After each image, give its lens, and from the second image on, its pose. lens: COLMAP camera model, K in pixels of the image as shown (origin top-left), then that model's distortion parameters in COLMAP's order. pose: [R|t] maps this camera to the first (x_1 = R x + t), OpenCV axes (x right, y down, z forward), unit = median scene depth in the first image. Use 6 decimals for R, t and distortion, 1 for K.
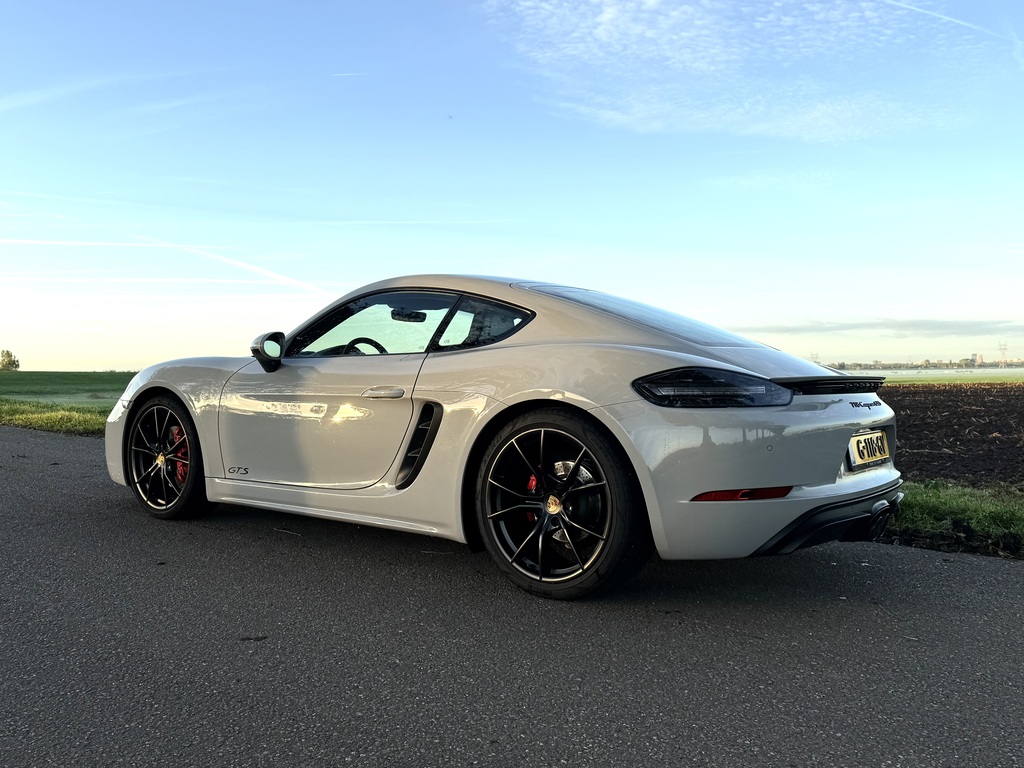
lens RADIAL K [[863.4, 0, 512.0], [0, 863.4, 384.0], [0, 0, 1]] dist [0.113301, -0.218583]
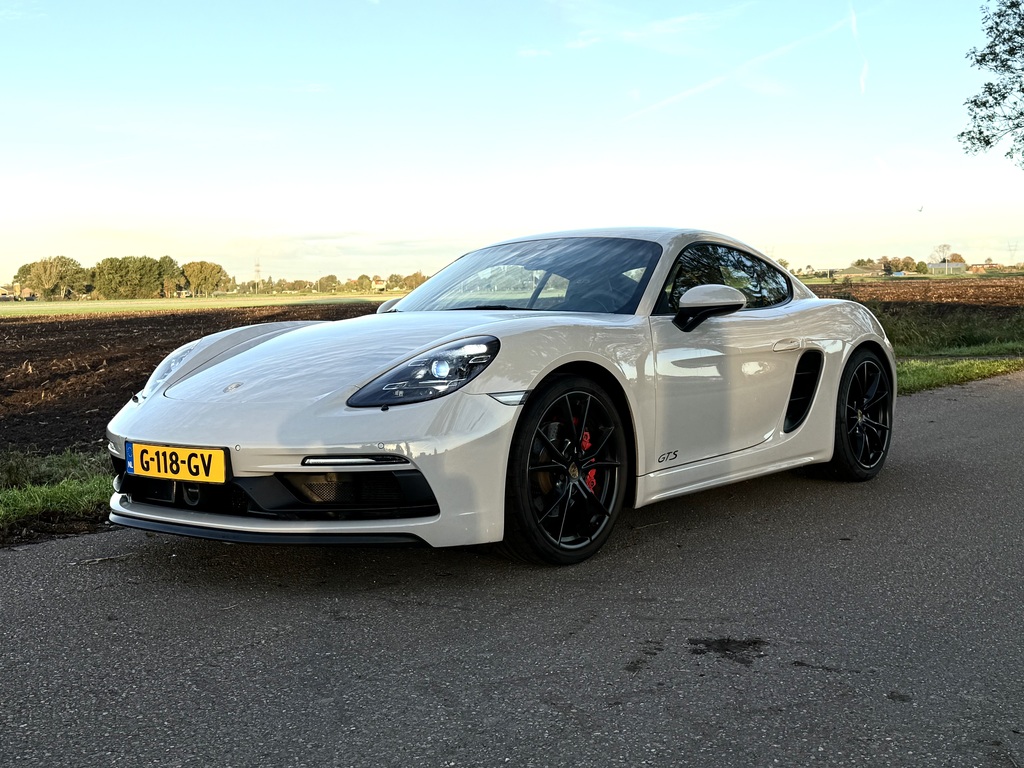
lens RADIAL K [[1173.2, 0, 512.0], [0, 1173.2, 384.0], [0, 0, 1]] dist [0.191421, -0.499118]
pose [[0.028143, -0.065875, 0.997431, -1.409211], [0.035254, 0.997271, 0.064869, -0.042226], [-0.998982, 0.033337, 0.030389, 1.127367]]
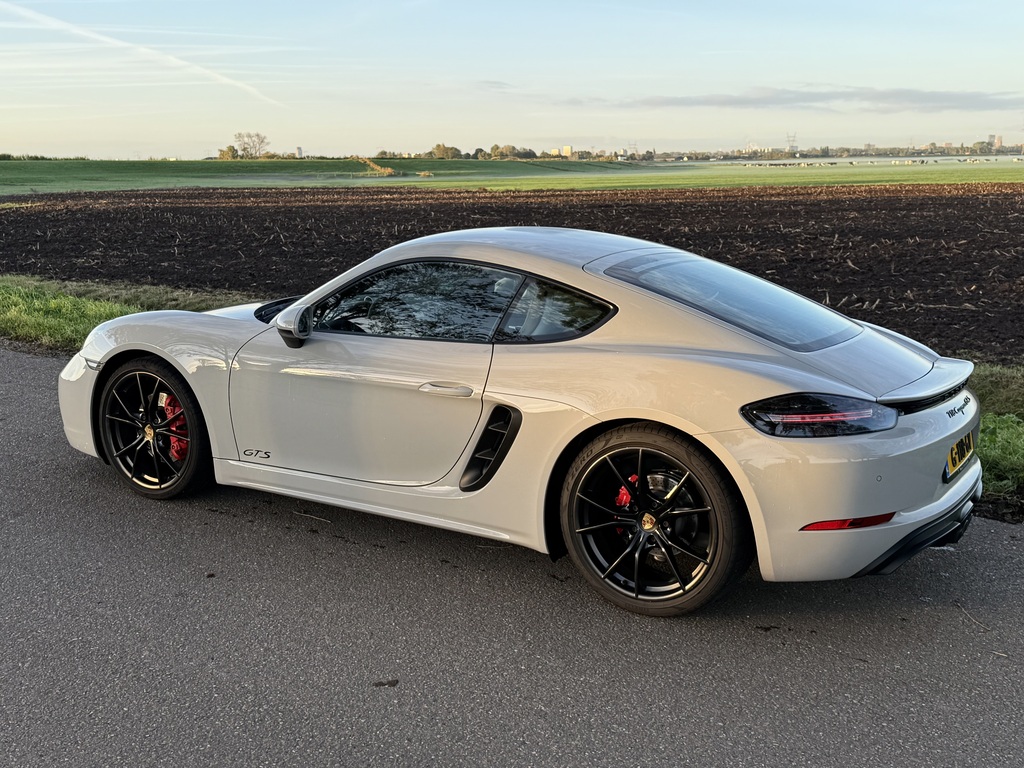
lens RADIAL K [[1153.8, 0, 508.1], [0, 1153.8, 386.5], [0, 0, 1]] dist [0.173499, -0.408044]
pose [[0.994683, -0.015868, 0.101752, -0.181795], [-0.002770, 0.983577, 0.180469, -0.186301], [-0.102945, -0.179791, 0.978303, -0.177896]]
